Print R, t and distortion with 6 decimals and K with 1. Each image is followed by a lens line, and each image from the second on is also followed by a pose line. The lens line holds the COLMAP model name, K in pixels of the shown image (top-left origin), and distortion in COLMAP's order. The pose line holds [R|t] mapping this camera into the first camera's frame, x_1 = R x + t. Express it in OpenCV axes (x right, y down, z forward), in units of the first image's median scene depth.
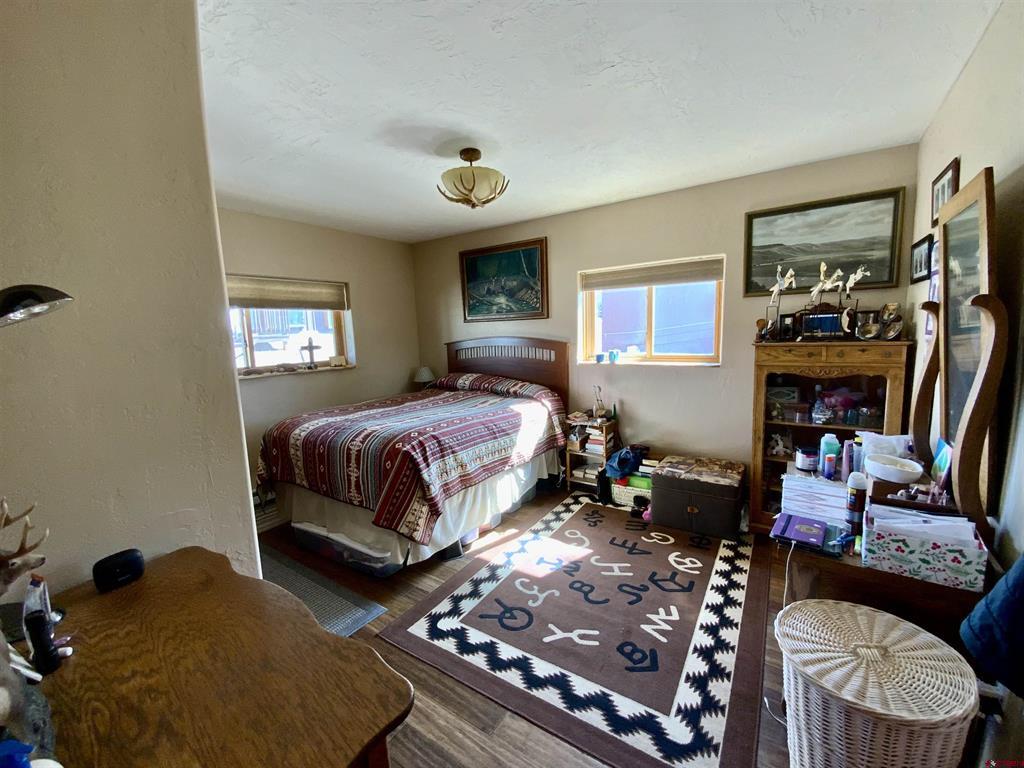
lens RADIAL K [[417.7, 0, 516.5], [0, 417.7, 385.1], [0, 0, 1]] dist [0.053437, -0.037629]
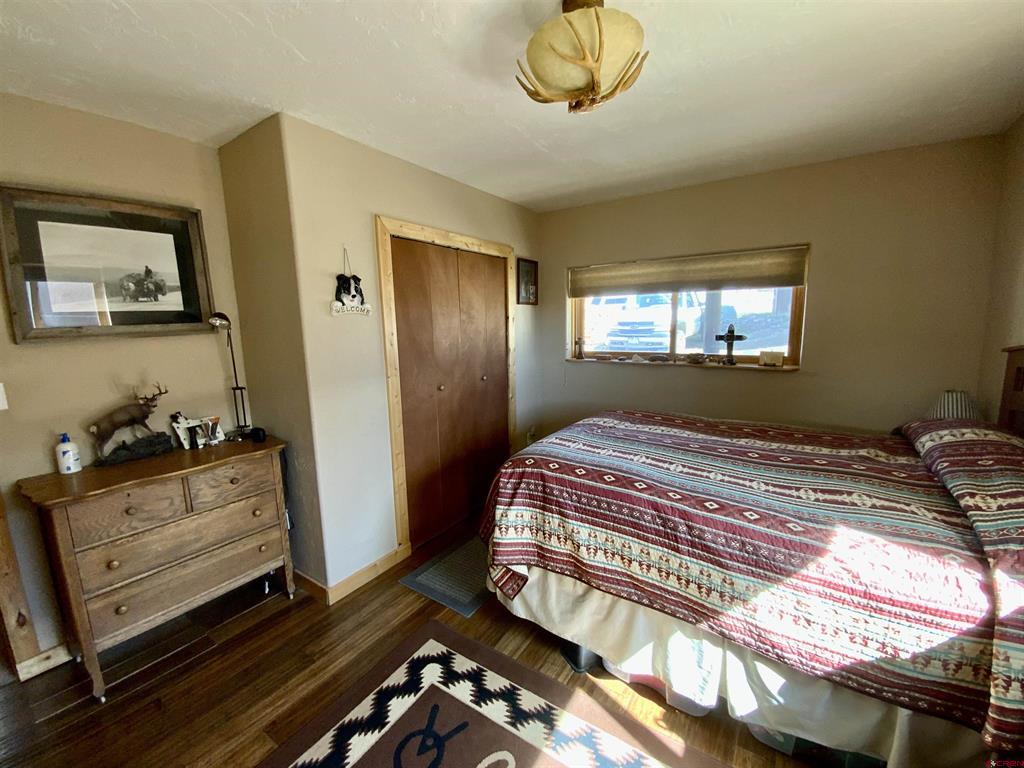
lens RADIAL K [[417.7, 0, 516.5], [0, 417.7, 385.1], [0, 0, 1]] dist [0.053437, -0.037629]
pose [[-0.000617, 0.196135, -0.980577, 0.426144], [-0.118140, 0.973696, 0.194833, -0.148319], [0.992997, 0.115966, 0.022571, 0.804172]]
